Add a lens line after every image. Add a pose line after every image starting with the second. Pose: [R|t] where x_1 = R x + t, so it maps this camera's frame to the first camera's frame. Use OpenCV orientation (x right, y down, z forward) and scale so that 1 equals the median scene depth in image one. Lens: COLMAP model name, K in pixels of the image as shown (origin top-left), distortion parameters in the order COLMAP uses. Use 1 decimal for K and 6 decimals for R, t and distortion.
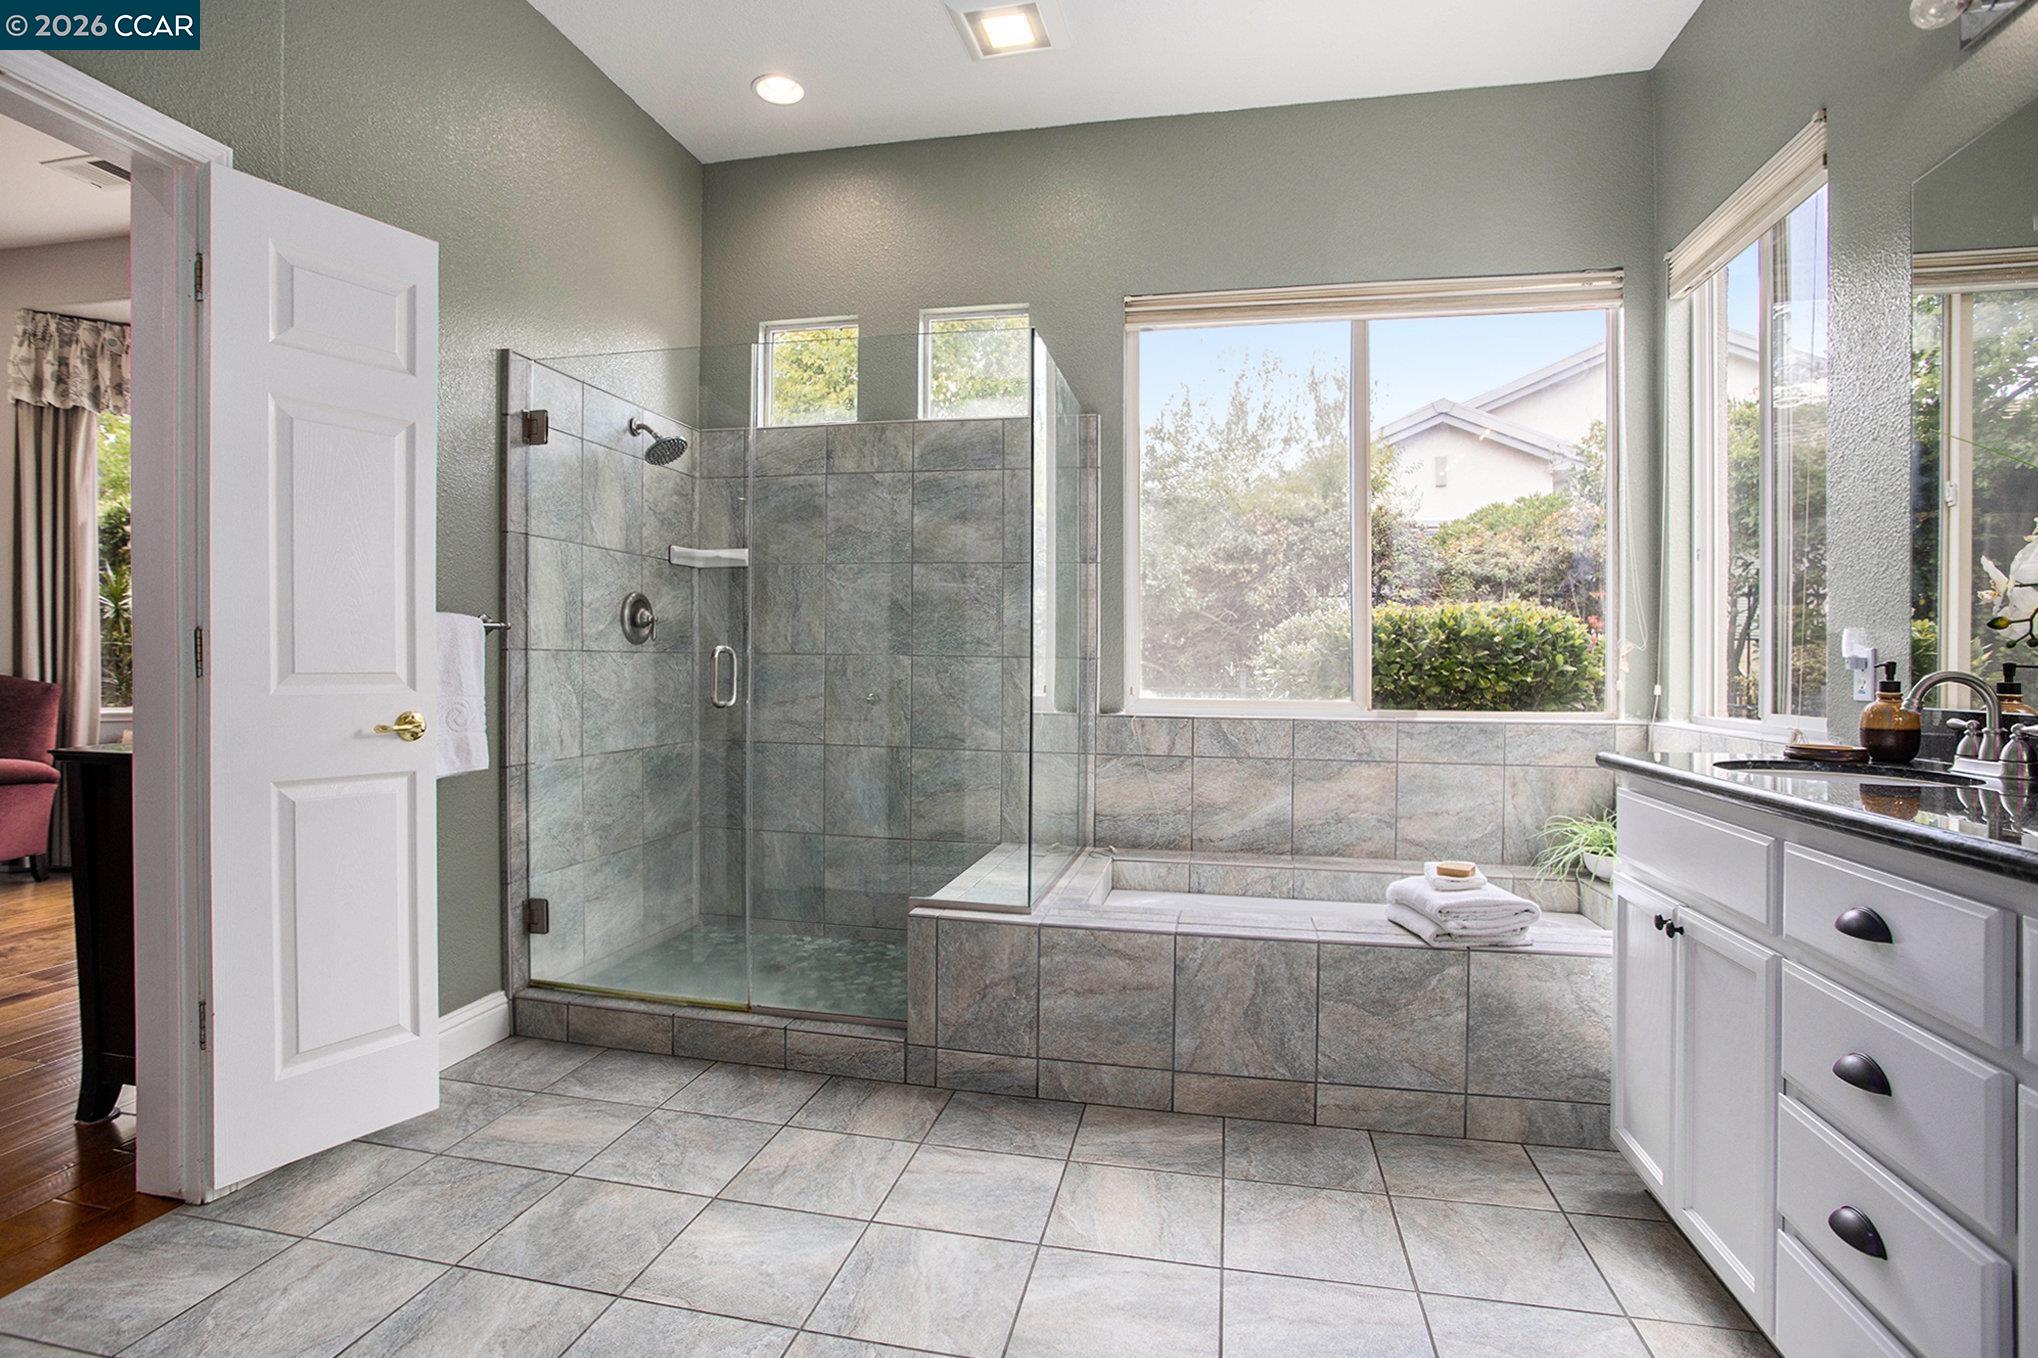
lens RADIAL K [[1012.0, 0, 1009.7], [0, 1012.0, 662.0], [0, 0, 1]] dist [-0.056134, 0.027061]
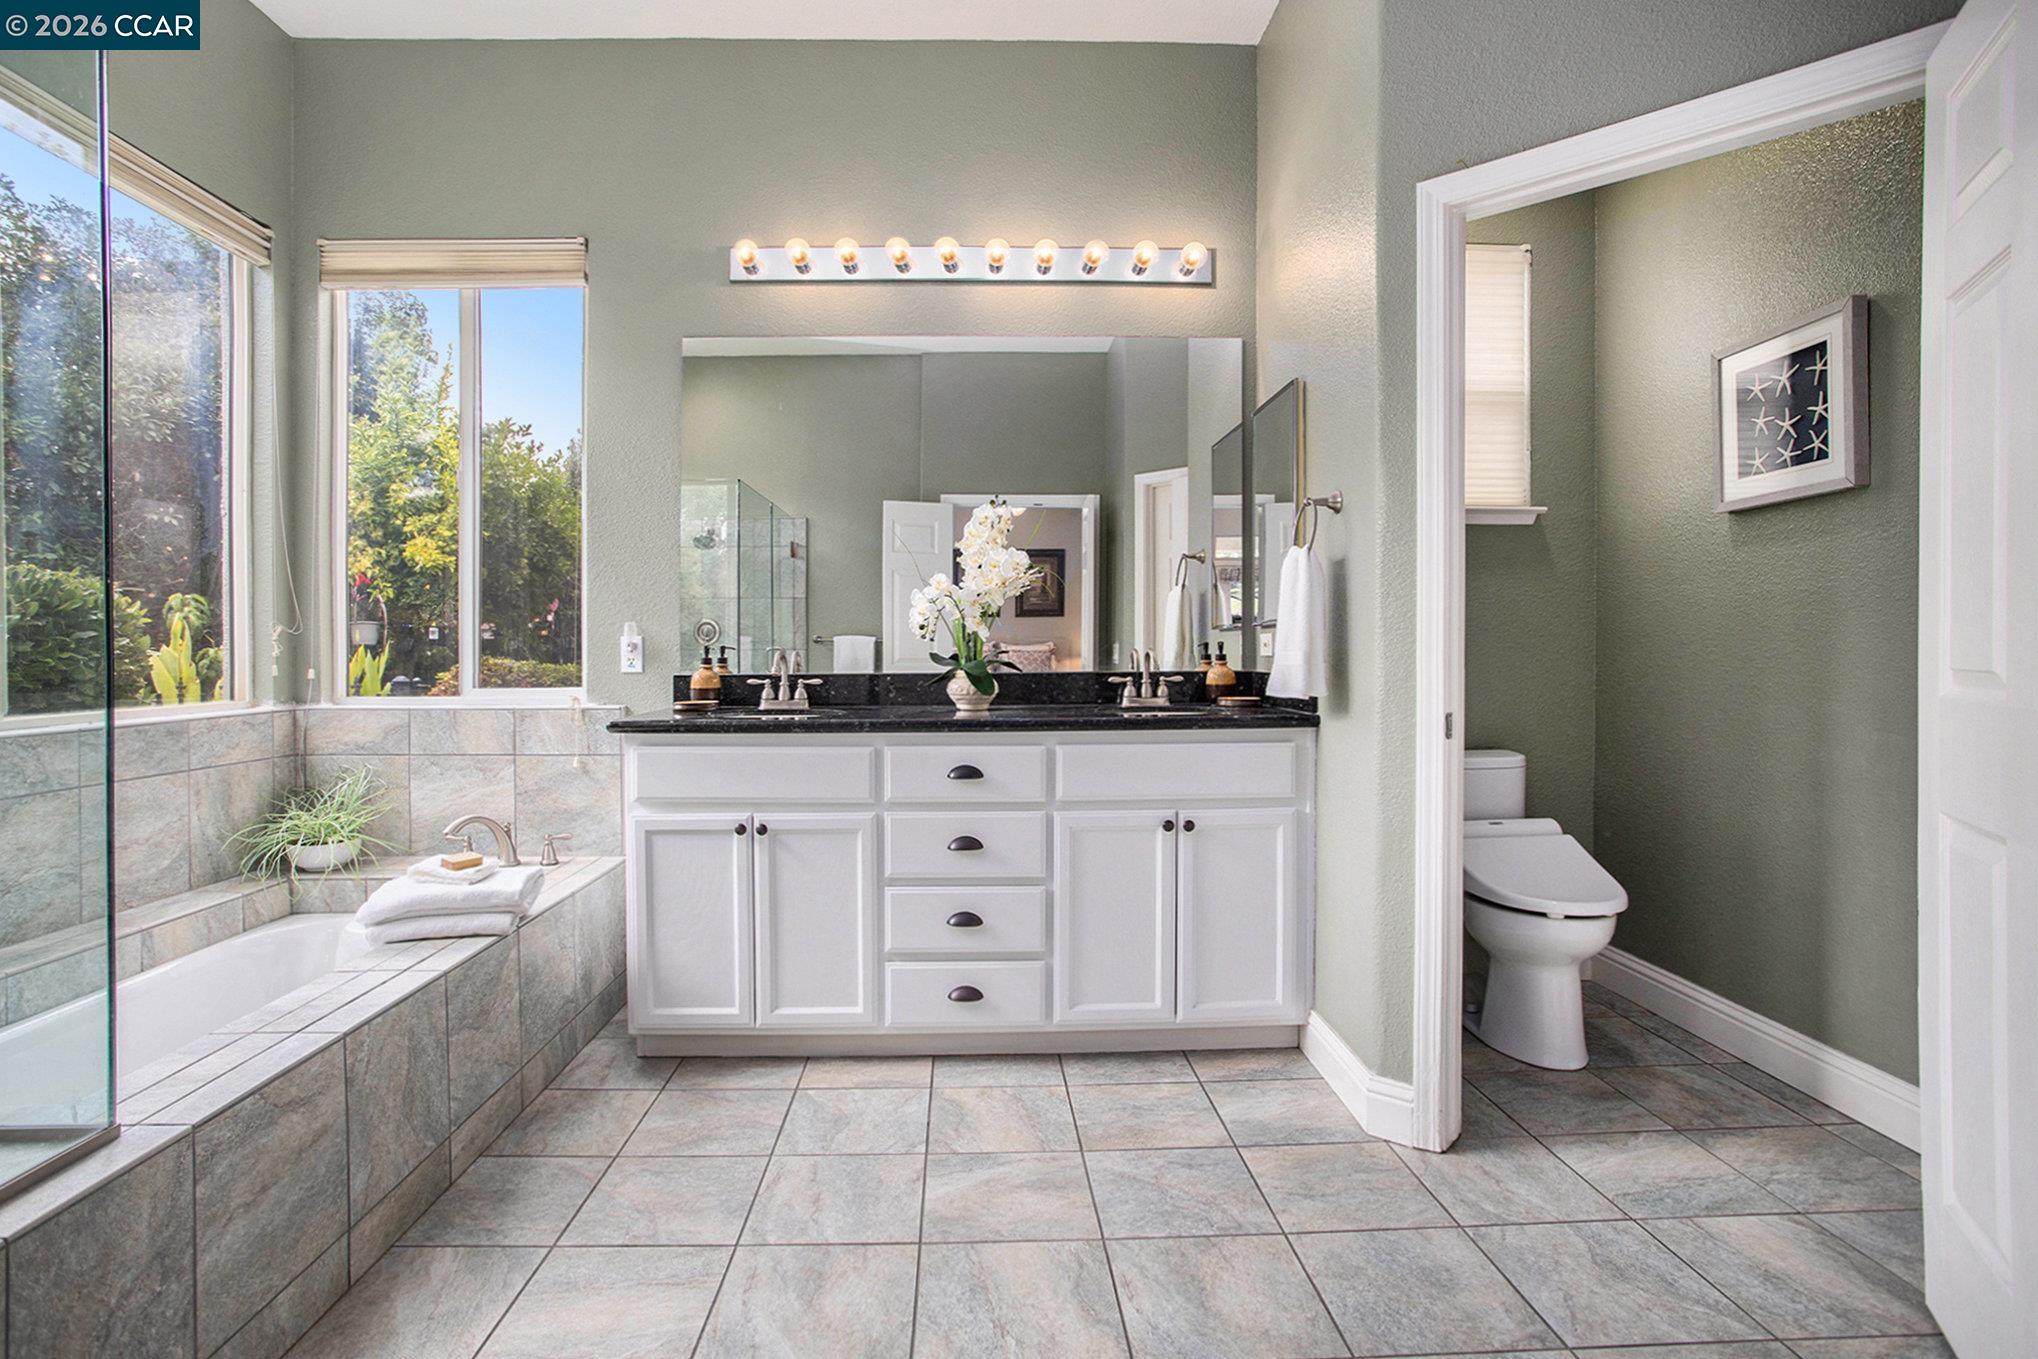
lens RADIAL K [[1012.0, 0, 1009.7], [0, 1012.0, 662.5], [0, 0, 1]] dist [-0.056134, 0.027061]
pose [[-0.240289, -0.021951, 0.970453, -0.596575], [-0.001080, 0.999750, 0.022346, -0.007299], [-0.970701, 0.004322, -0.240253, 0.694764]]
